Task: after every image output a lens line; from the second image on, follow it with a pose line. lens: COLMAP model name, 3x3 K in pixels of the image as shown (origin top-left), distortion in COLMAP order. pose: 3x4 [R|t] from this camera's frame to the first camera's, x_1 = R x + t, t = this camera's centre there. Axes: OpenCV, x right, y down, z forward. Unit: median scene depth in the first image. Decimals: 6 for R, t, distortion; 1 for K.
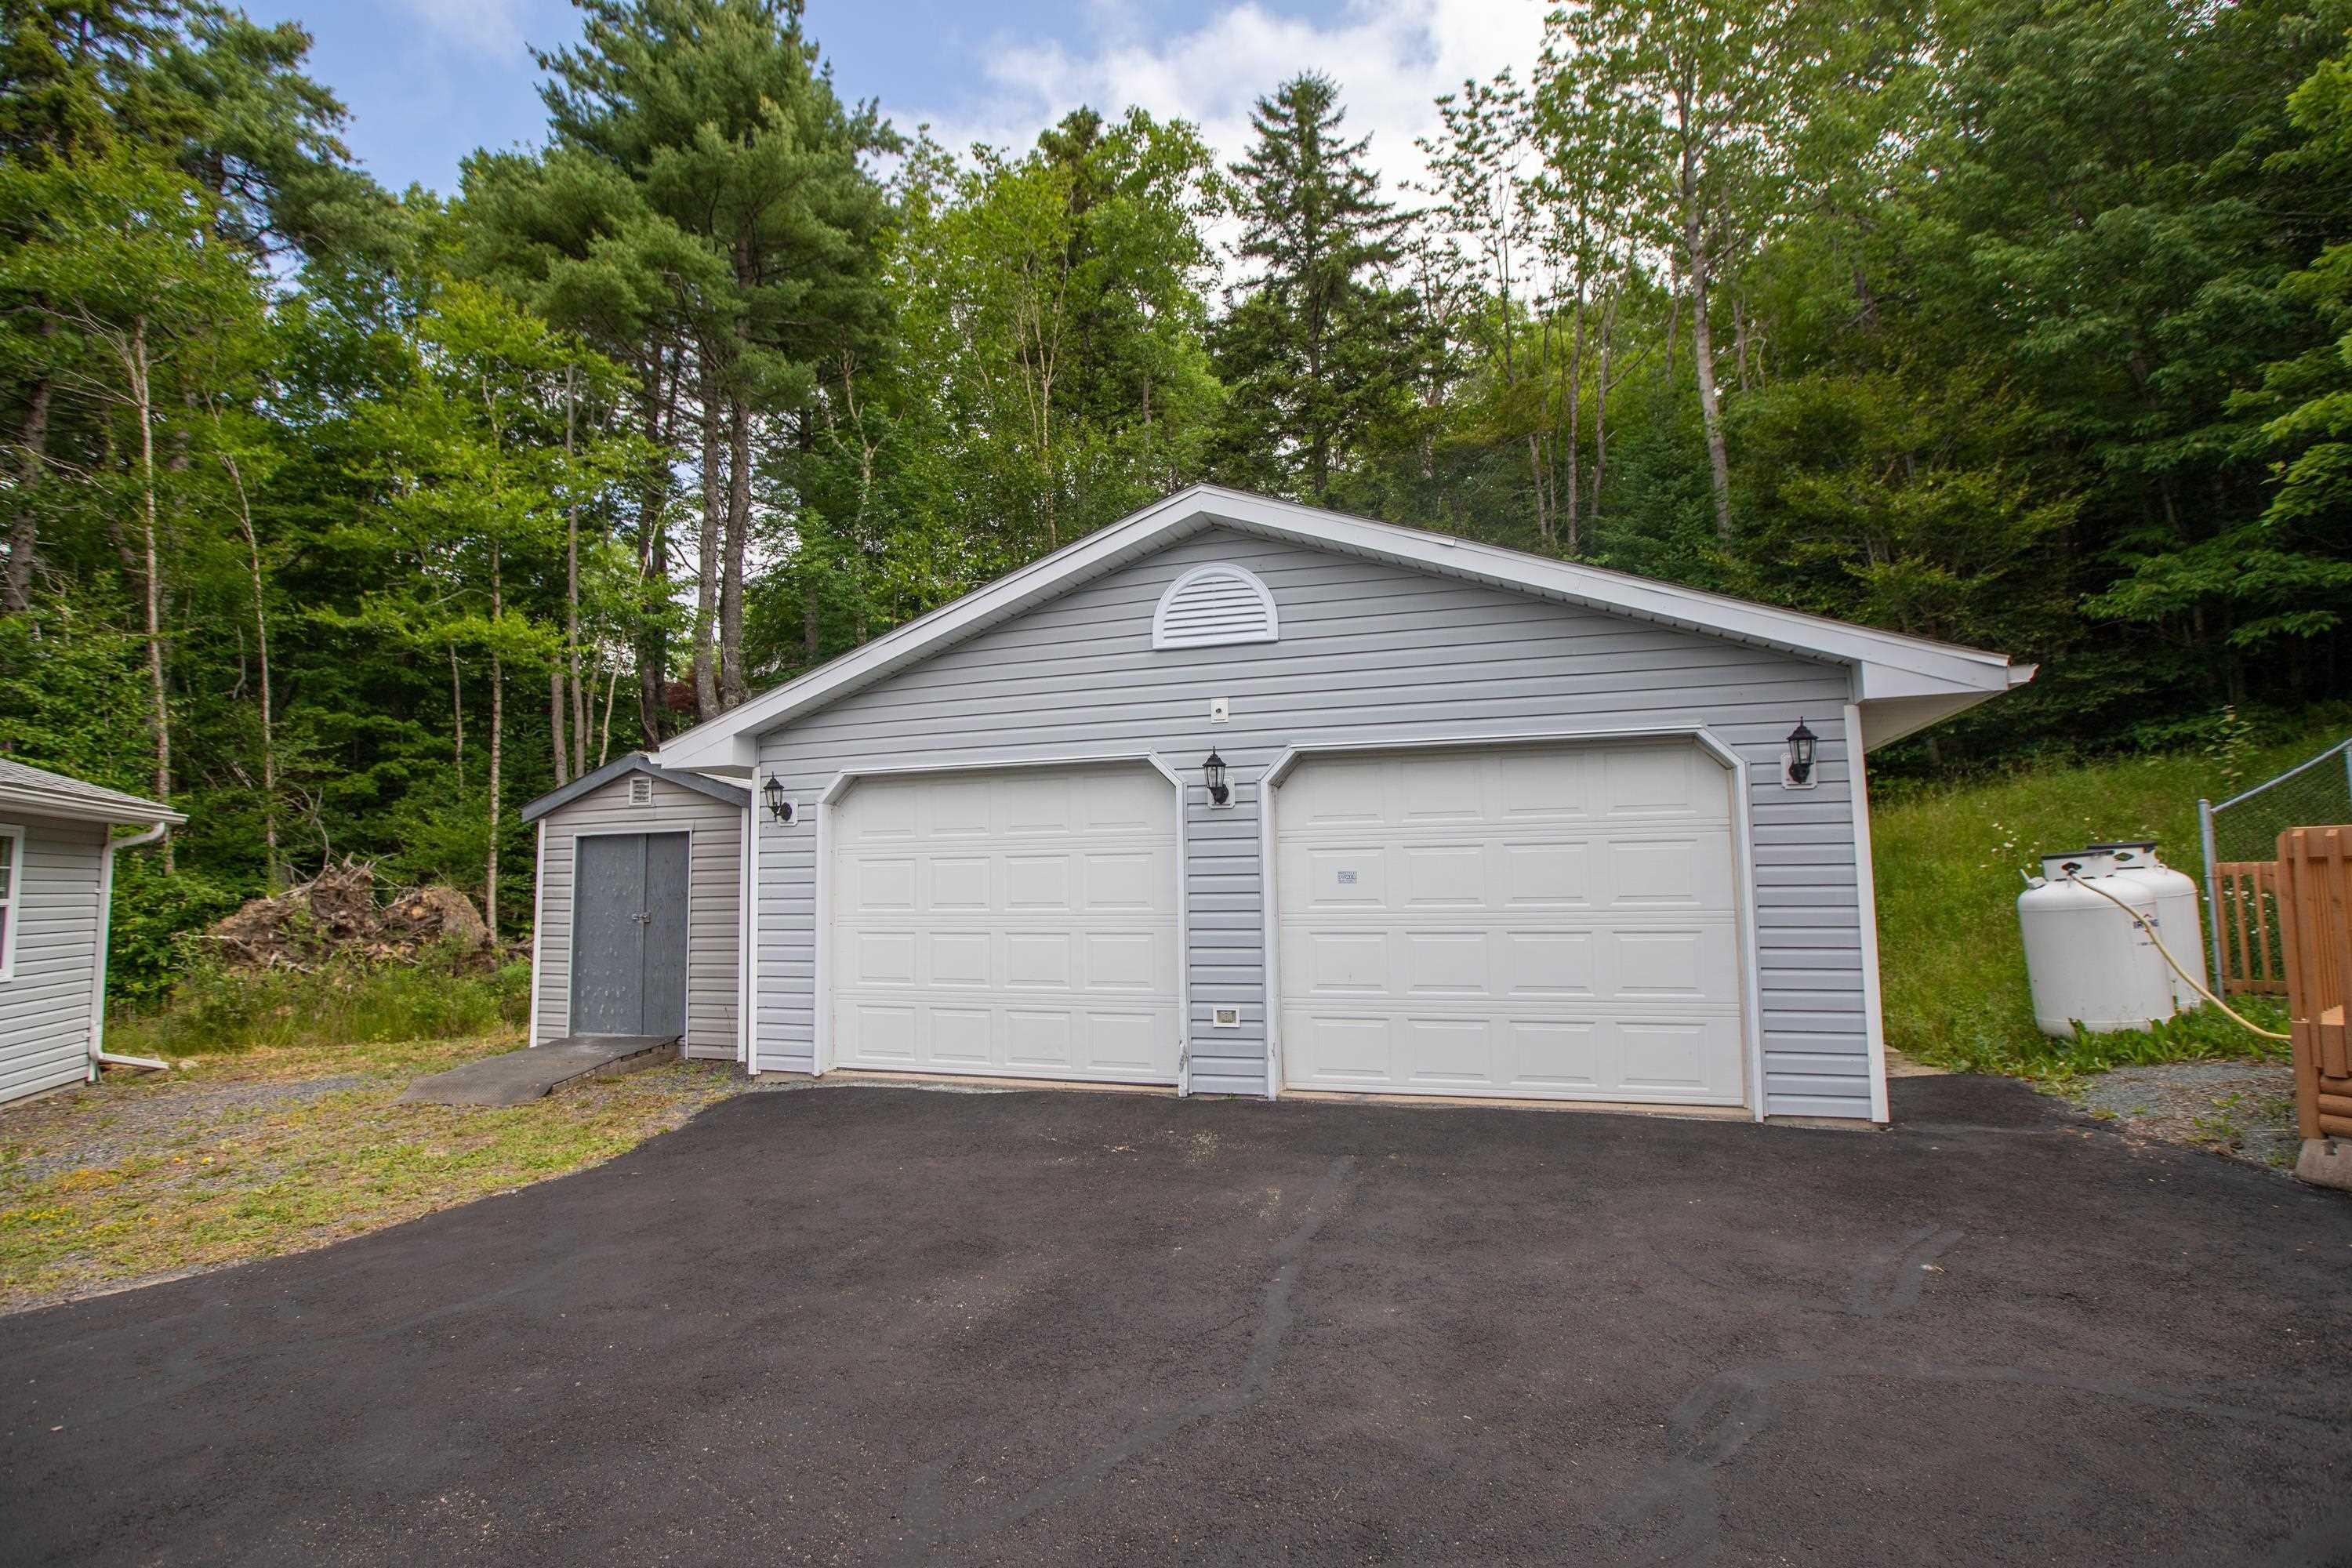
lens RADIAL K [[1185.9, 0, 1176.0], [0, 1185.9, 784.0], [0, 0, 1]] dist [-0.004848, -0.000665]
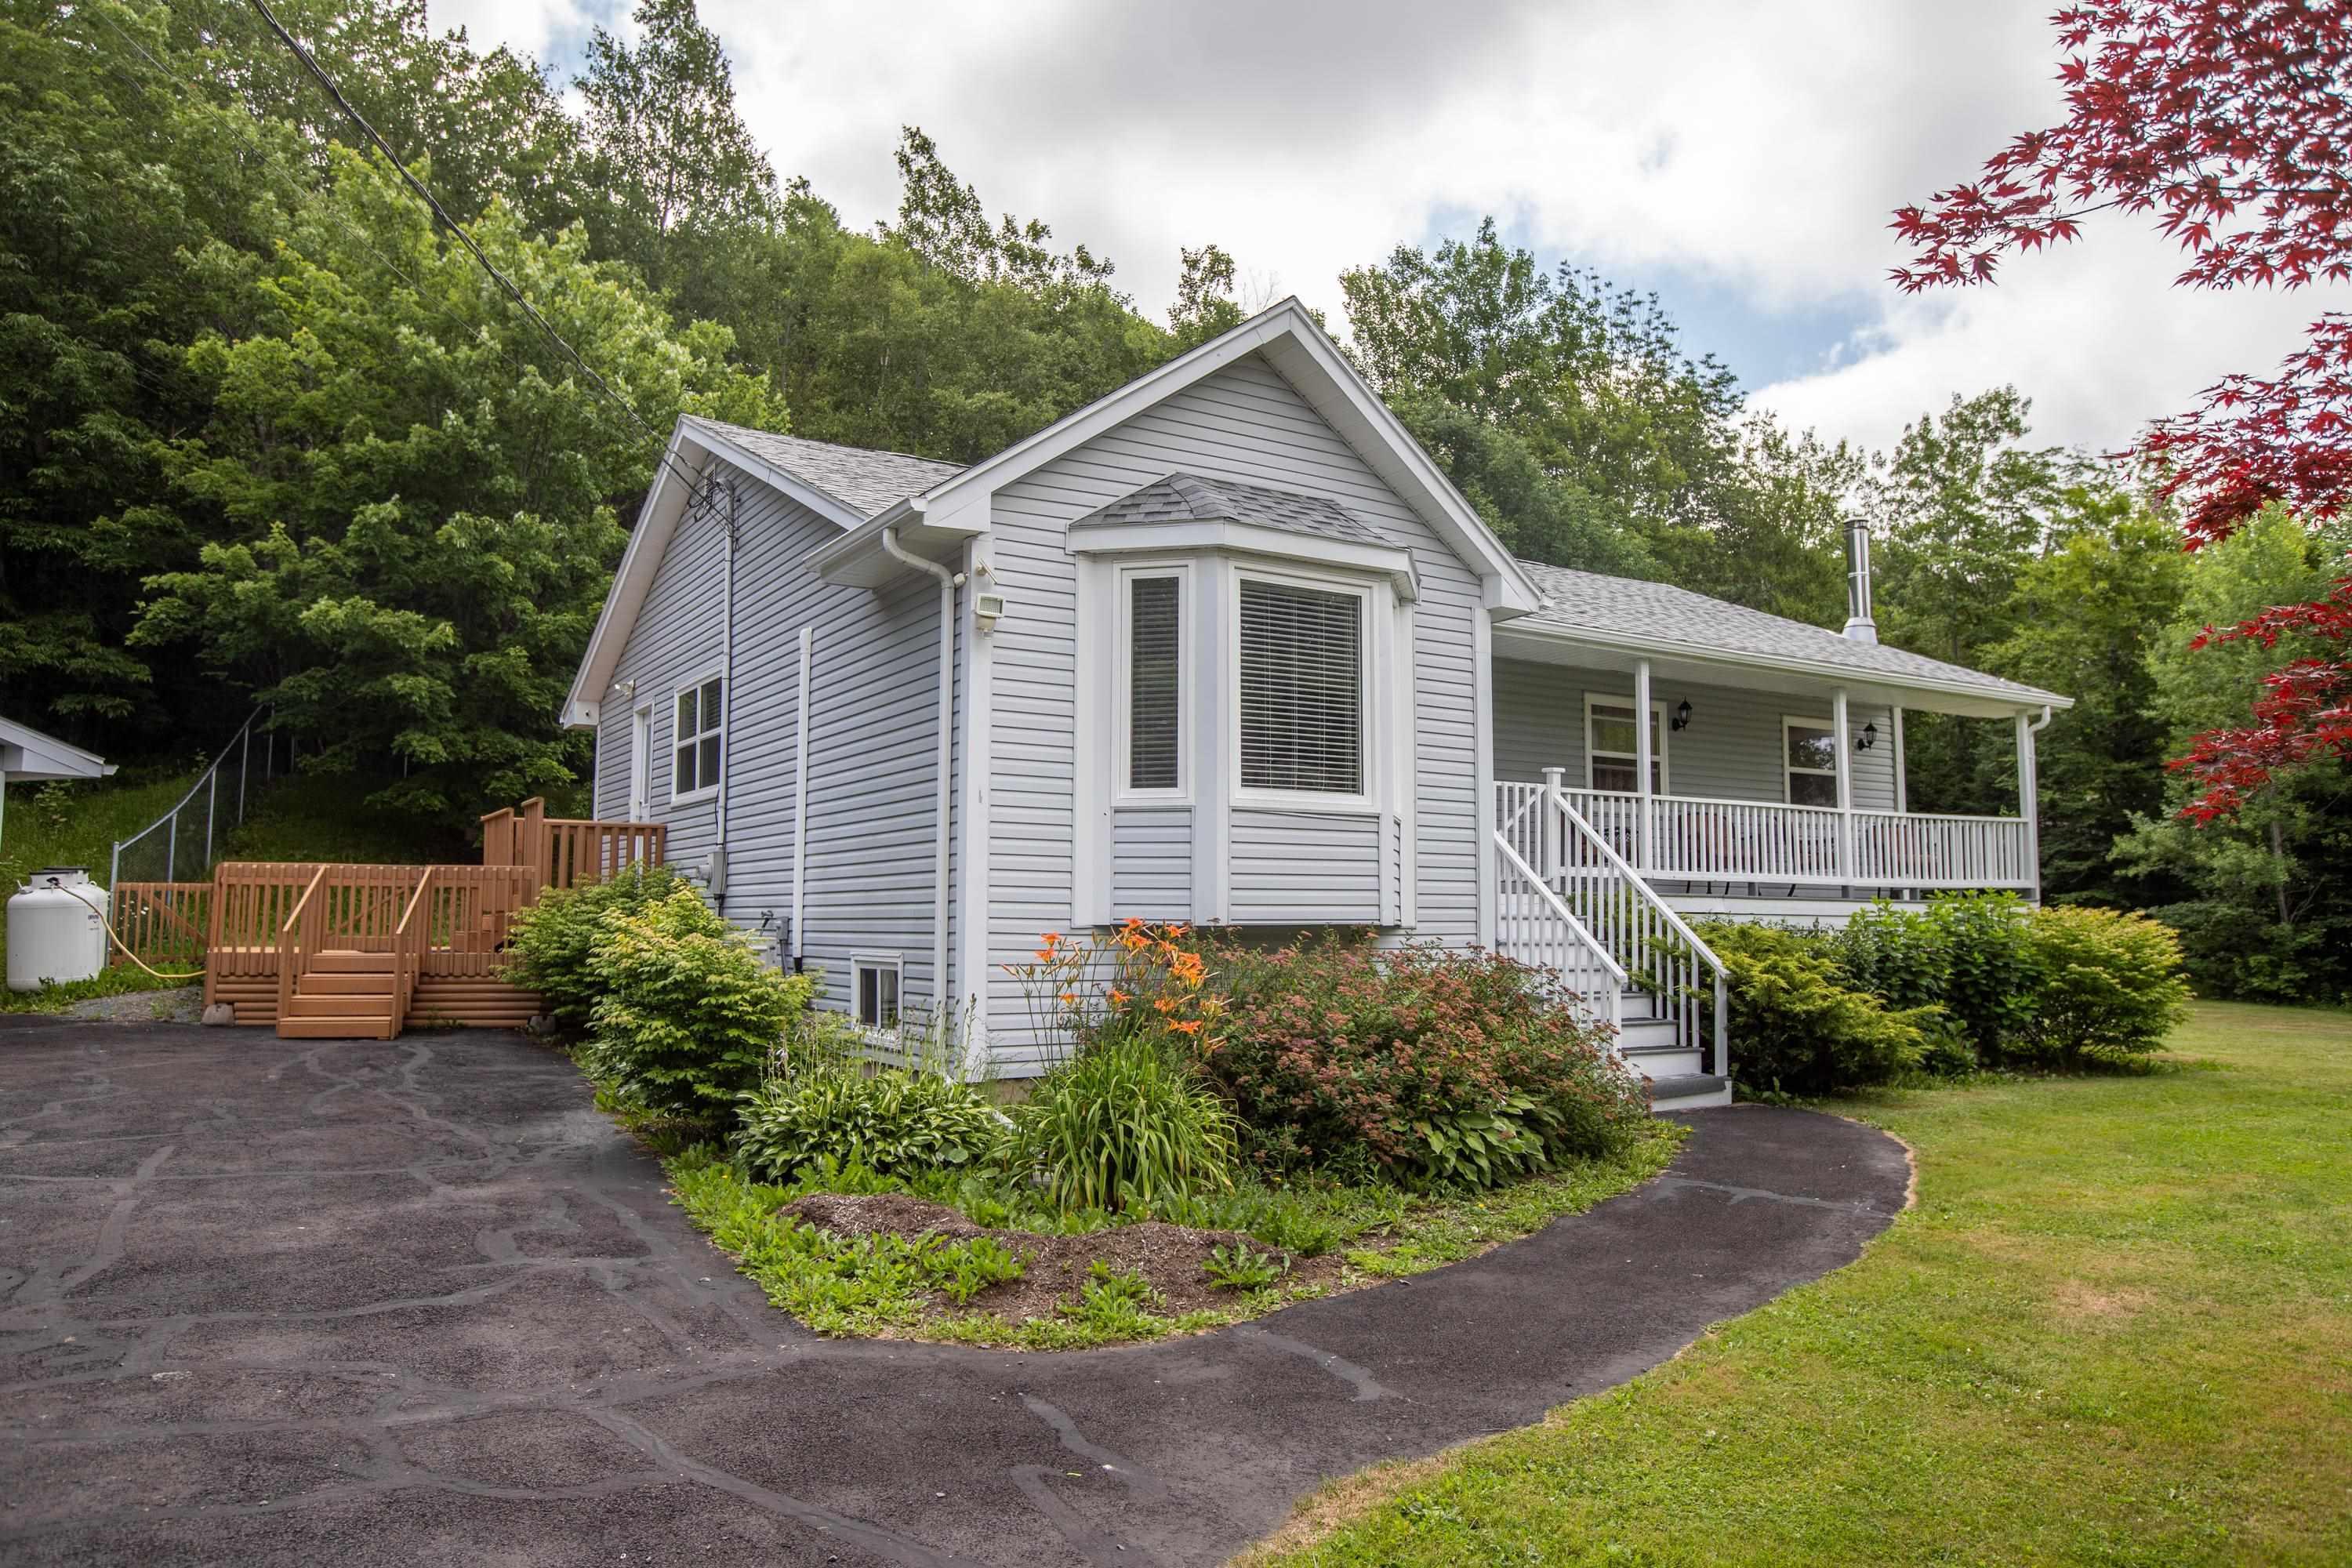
lens RADIAL K [[1580.6, 0, 1176.0], [0, 1580.6, 784.0], [0, 0, 1]] dist [-0.022244, 0.070242]
pose [[0.117269, 0.107256, 0.987291, -1.111916], [-0.100354, 0.990342, -0.095668, -0.002737], [-0.988017, -0.087860, 0.126900, -0.688986]]
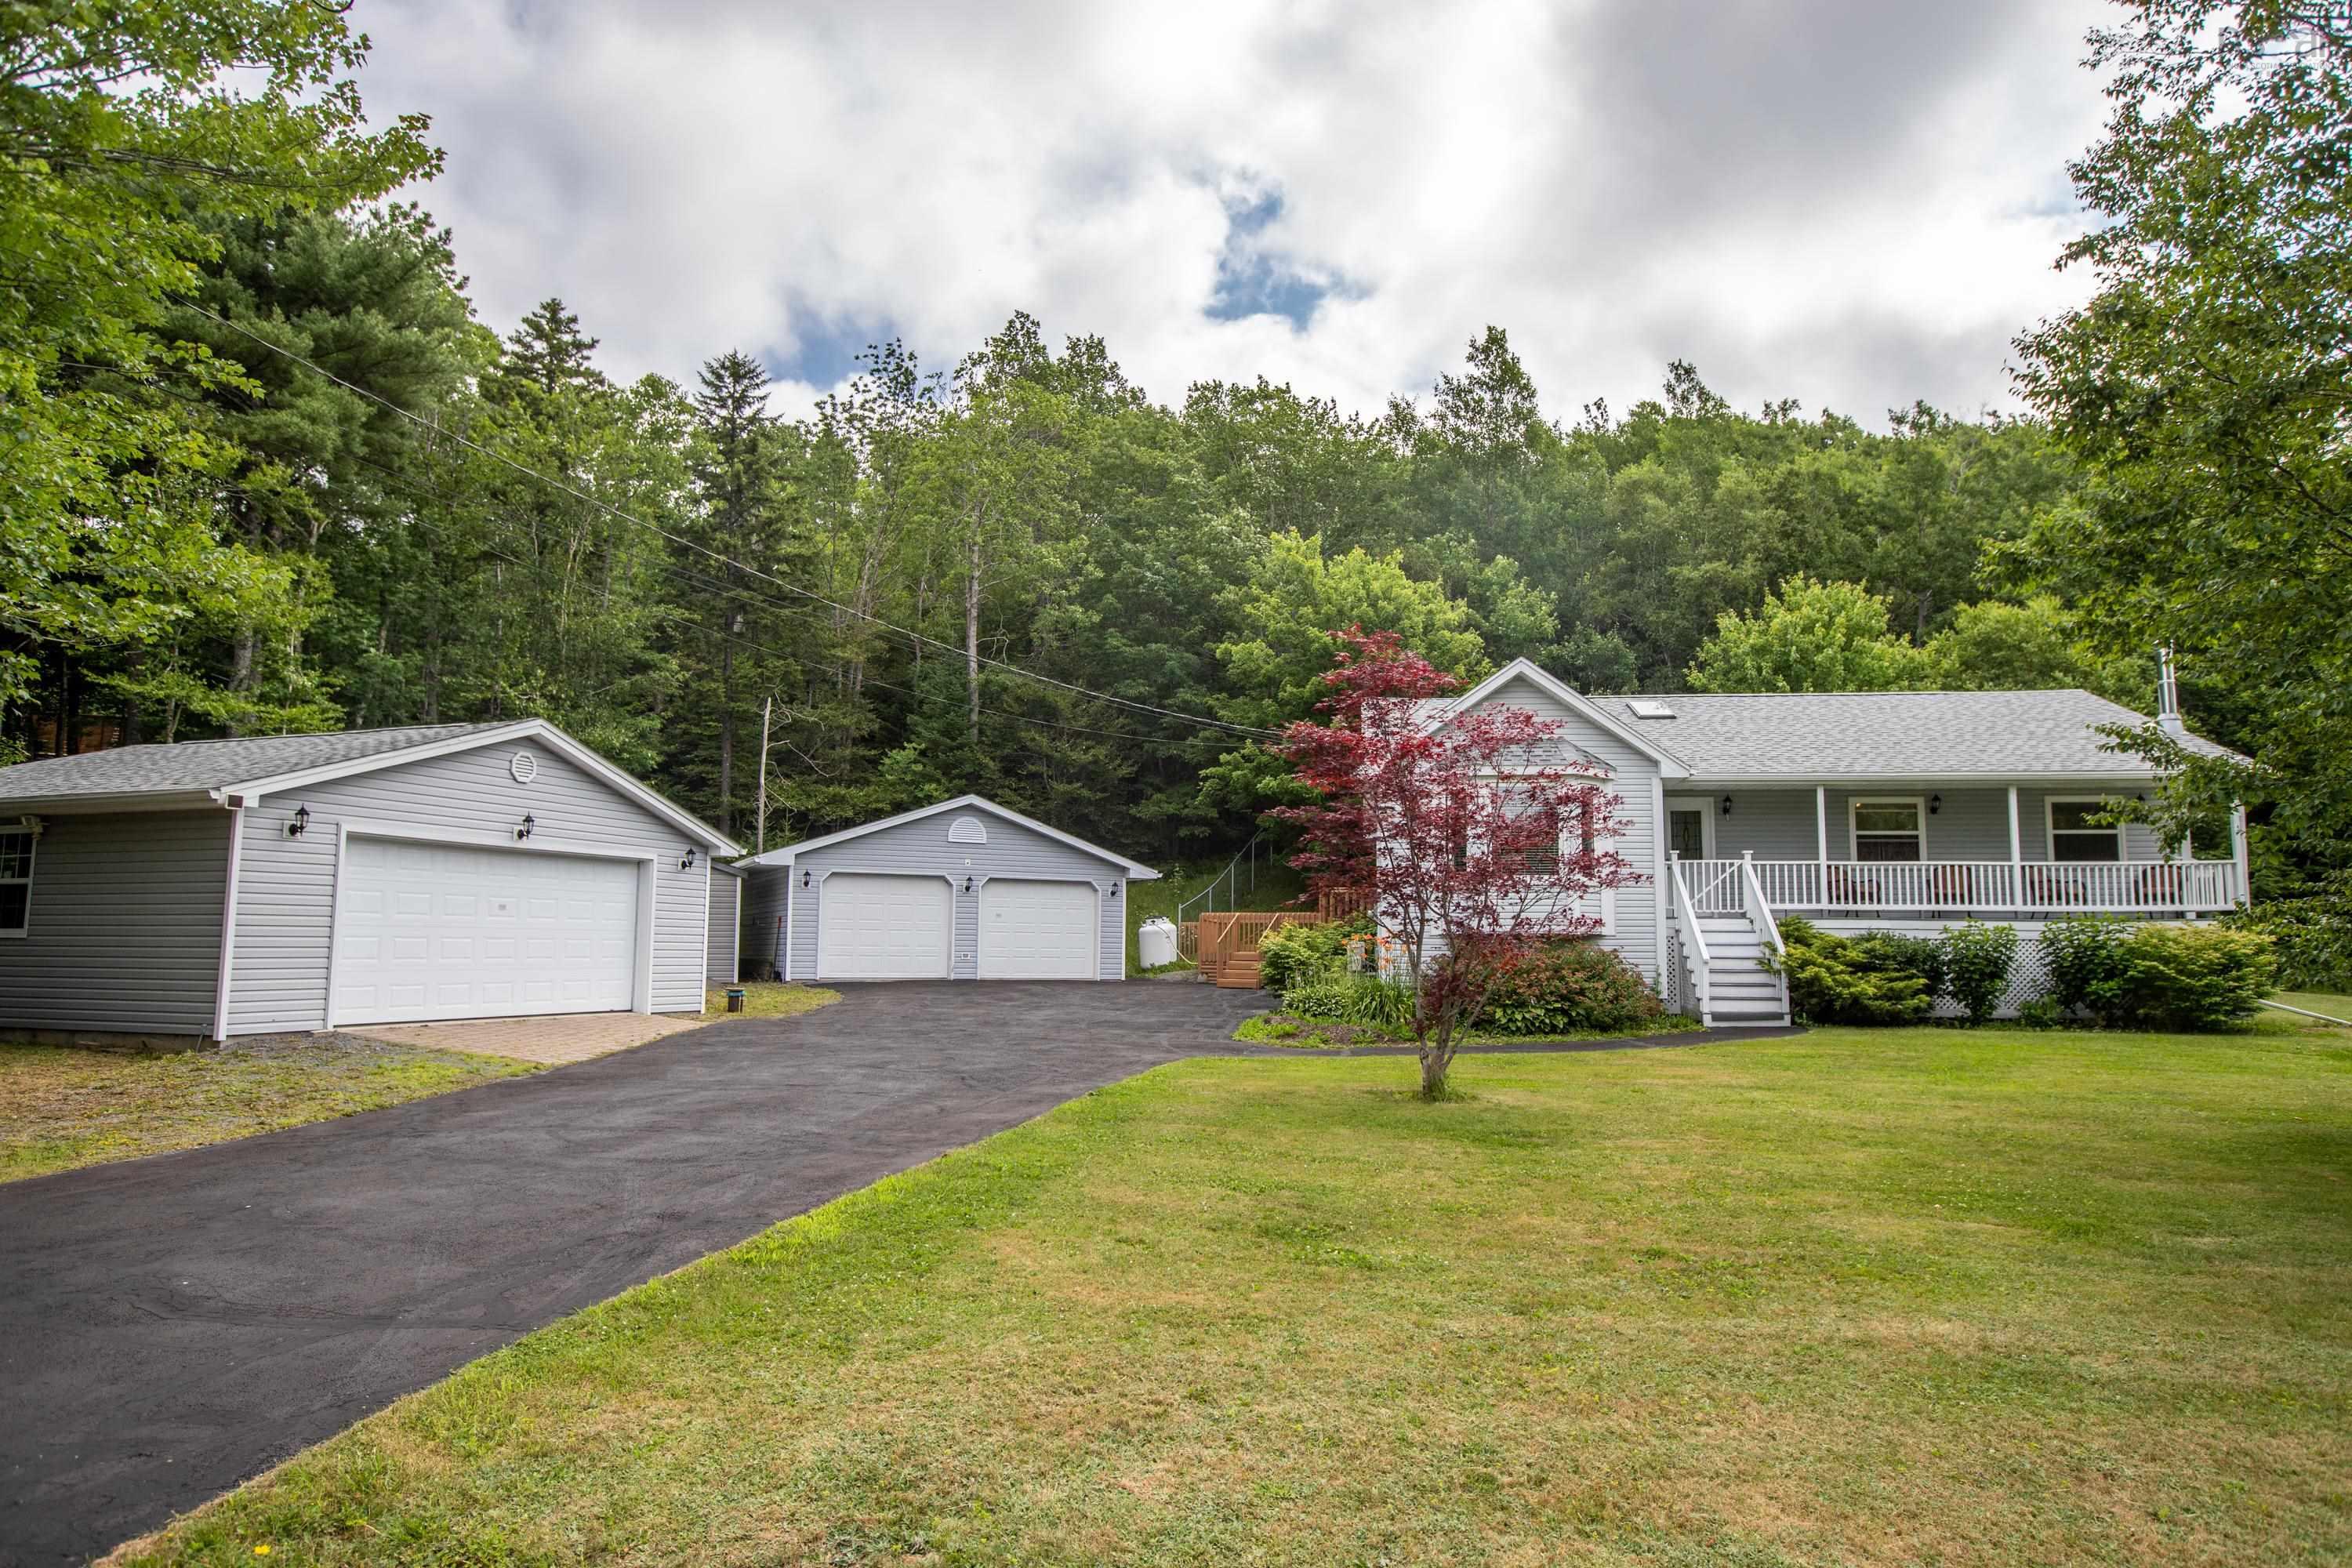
lens RADIAL K [[1440.7, 0, 1209.2], [0, 1440.7, 778.2], [0, 0, 1]] dist [-0.043474, 0.038312]
pose [[0.700133, 0.109142, 0.705622, -2.175954], [-0.087681, 0.993911, -0.066734, -0.080900], [-0.708609, -0.015146, 0.705439, -2.119297]]
